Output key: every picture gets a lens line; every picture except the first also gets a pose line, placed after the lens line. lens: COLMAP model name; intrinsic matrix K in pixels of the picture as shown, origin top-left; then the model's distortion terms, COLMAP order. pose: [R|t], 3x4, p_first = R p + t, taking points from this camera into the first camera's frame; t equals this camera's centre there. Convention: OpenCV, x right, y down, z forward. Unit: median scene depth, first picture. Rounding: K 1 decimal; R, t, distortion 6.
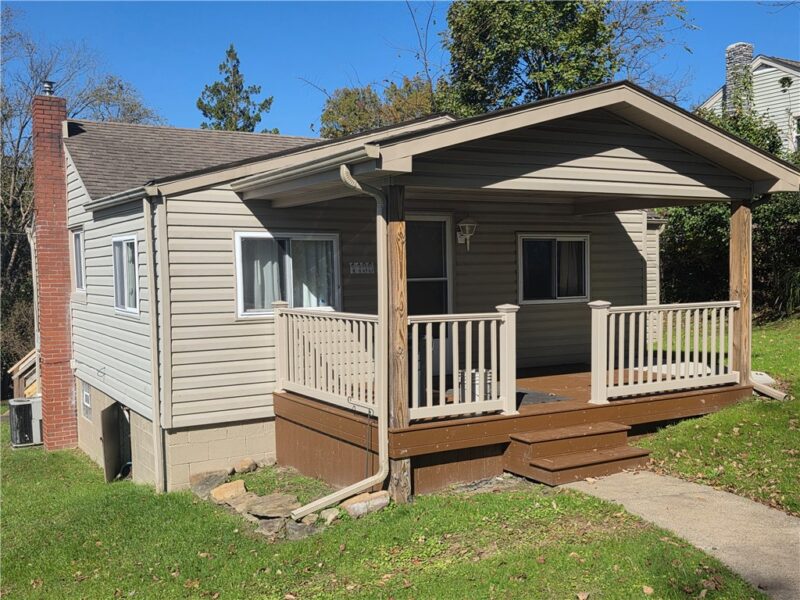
lens RADIAL K [[847.6, 0, 400.0], [0, 847.6, 300.0], [0, 0, 1]] dist [0.005696, 0.001328]
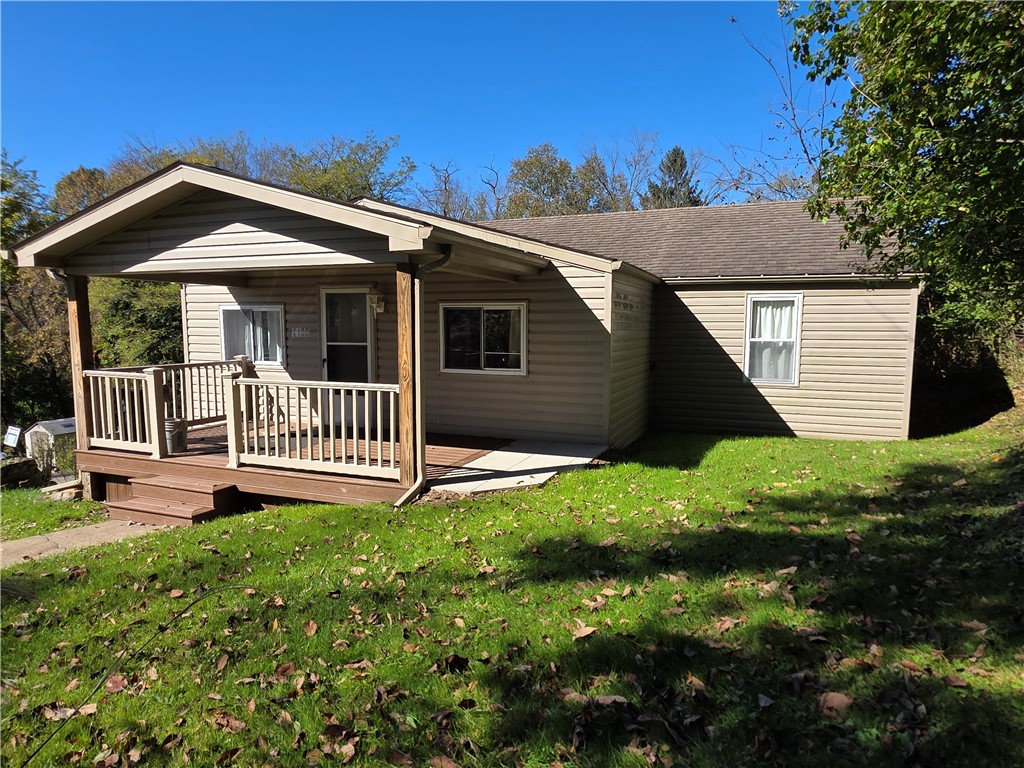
lens RADIAL K [[669.8, 0, 512.0], [0, 669.8, 384.0], [0, 0, 1]] dist [-0.001661, -0.000515]
pose [[0.609088, 0.087582, -0.788252, 0.872018], [-0.042651, 0.996063, 0.077715, -0.049225], [0.791955, -0.013715, 0.610426, 0.599791]]
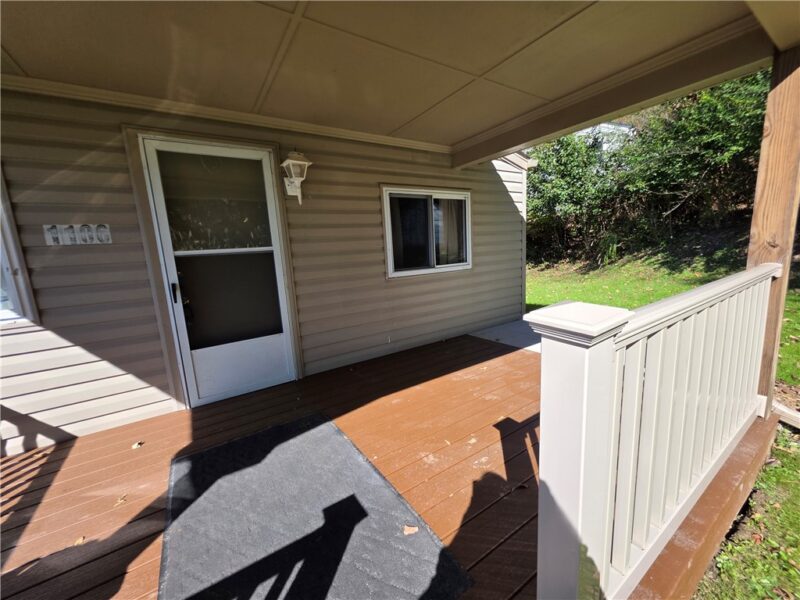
lens RADIAL K [[318.8, 0, 400.0], [0, 318.8, 300.0], [0, 0, 1]] dist [-0.000240, -0.000345]
pose [[0.997776, -0.051165, 0.042718, 0.142932], [0.045684, 0.991641, 0.120669, -0.009965], [-0.048535, -0.118449, 0.991773, 0.725707]]
